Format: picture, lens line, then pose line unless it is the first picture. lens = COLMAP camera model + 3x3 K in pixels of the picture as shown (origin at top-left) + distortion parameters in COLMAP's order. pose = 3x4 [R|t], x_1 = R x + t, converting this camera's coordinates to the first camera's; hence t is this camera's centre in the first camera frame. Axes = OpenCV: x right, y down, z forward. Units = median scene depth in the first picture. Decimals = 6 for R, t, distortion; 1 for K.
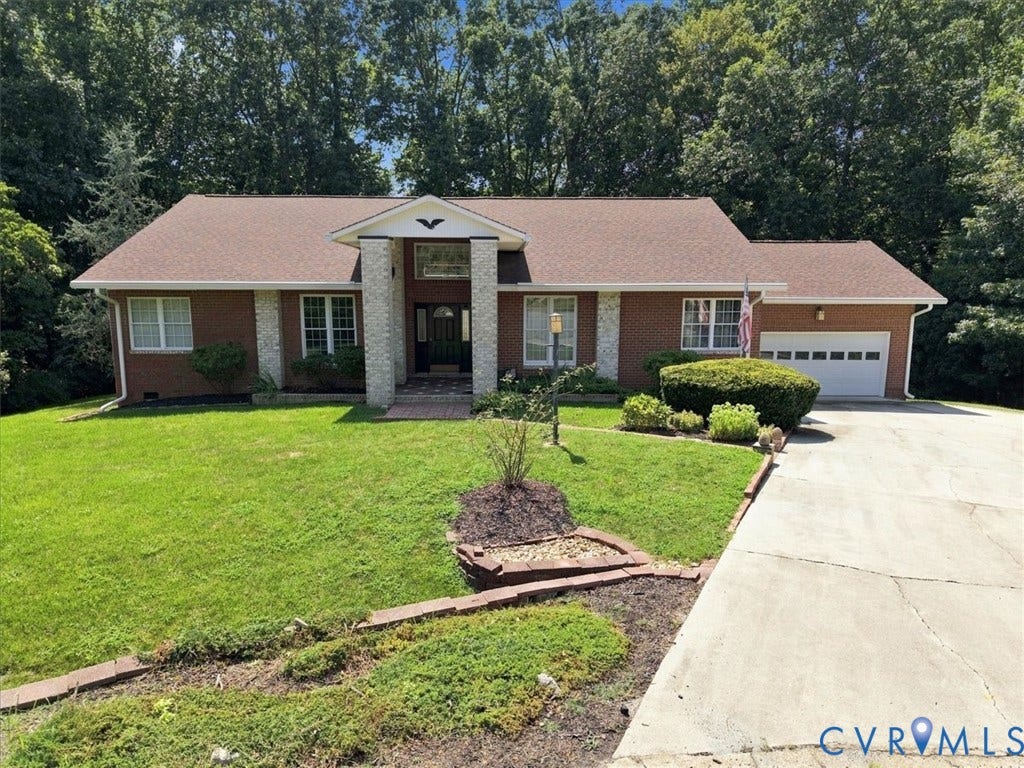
lens RADIAL K [[672.0, 0, 512.0], [0, 672.0, 384.0], [0, 0, 1]] dist [0.048707, -0.000353]
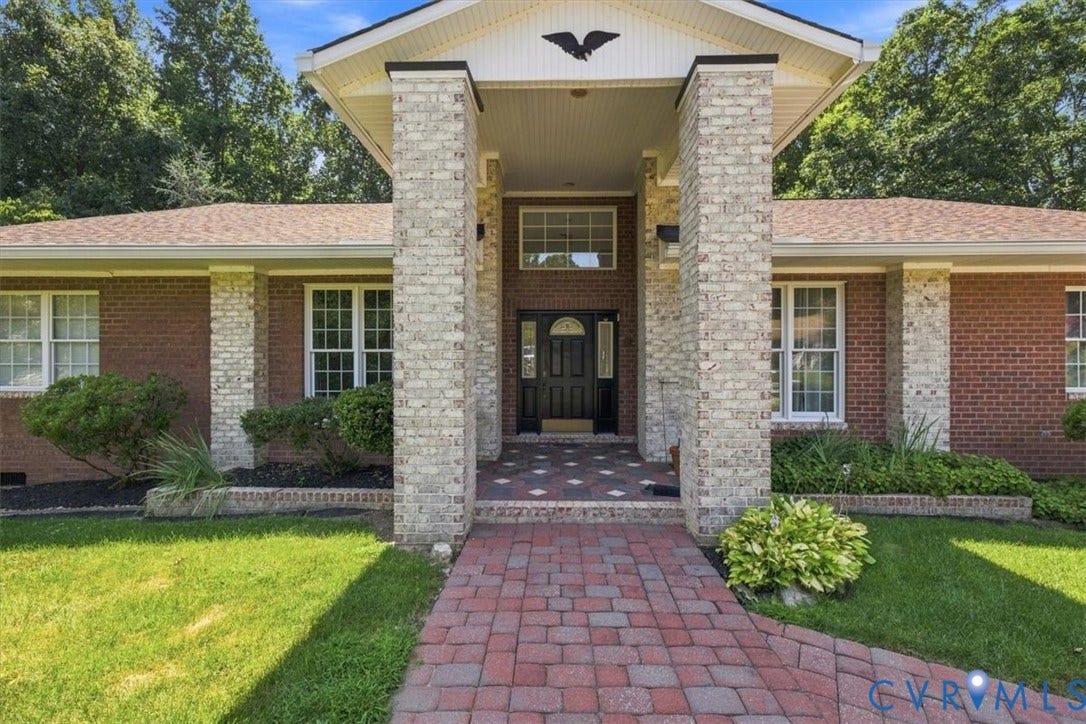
lens RADIAL K [[453.4, 0, 543.0], [0, 453.4, 362.0], [0, 0, 1]] dist [0.001486, 0.000164]
pose [[0.999051, -0.001778, -0.043514, -0.113376], [-0.004766, 0.988701, -0.149826, -0.021080], [0.043289, 0.149891, 0.987754, 0.669448]]
